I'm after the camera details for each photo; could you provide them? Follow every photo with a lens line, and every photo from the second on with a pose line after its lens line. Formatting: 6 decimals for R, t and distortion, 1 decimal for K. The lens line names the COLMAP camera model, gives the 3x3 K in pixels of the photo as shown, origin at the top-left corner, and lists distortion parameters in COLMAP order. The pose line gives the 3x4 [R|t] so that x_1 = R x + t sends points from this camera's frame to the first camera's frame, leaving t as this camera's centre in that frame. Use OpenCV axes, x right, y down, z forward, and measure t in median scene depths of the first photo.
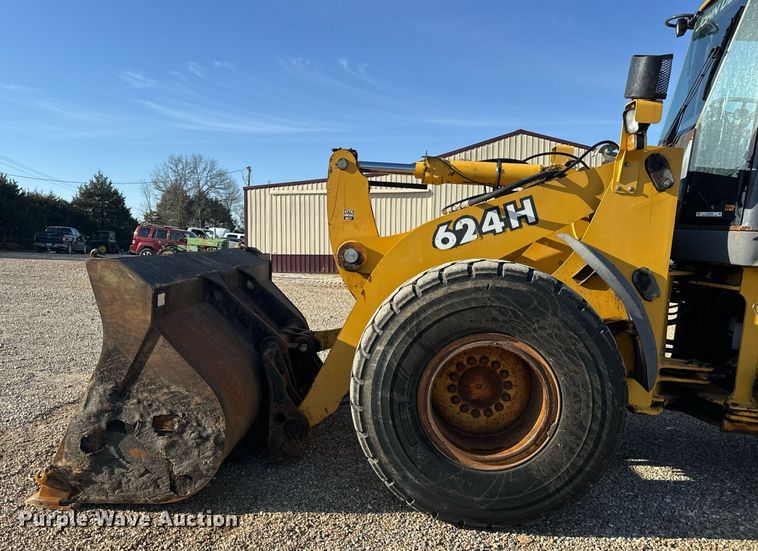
lens RADIAL K [[545.7, 0, 357.8], [0, 545.7, 289.7], [0, 0, 1]] dist [0.150467, -0.242666]
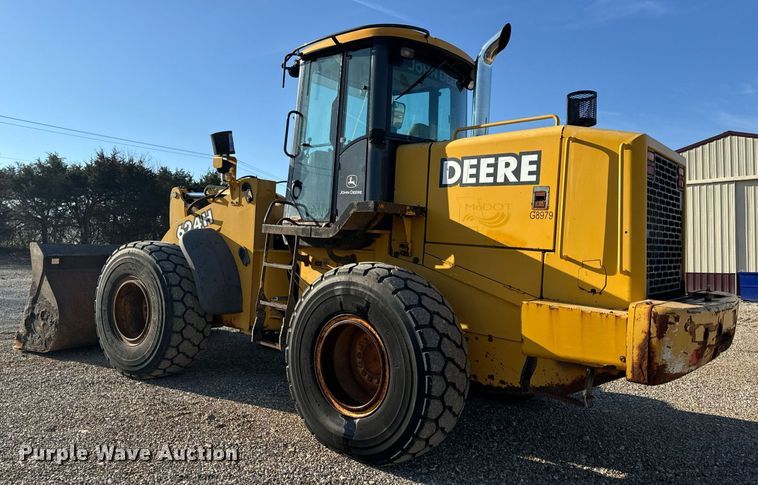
lens RADIAL K [[536.3, 0, 359.1], [0, 536.3, 261.3], [0, 0, 1]] dist [0.034084, -0.002182]
pose [[0.865214, 0.004363, -0.501384, 1.678590], [-0.048609, 0.995982, -0.075214, 0.114219], [0.499041, 0.089448, 0.861949, -0.251954]]
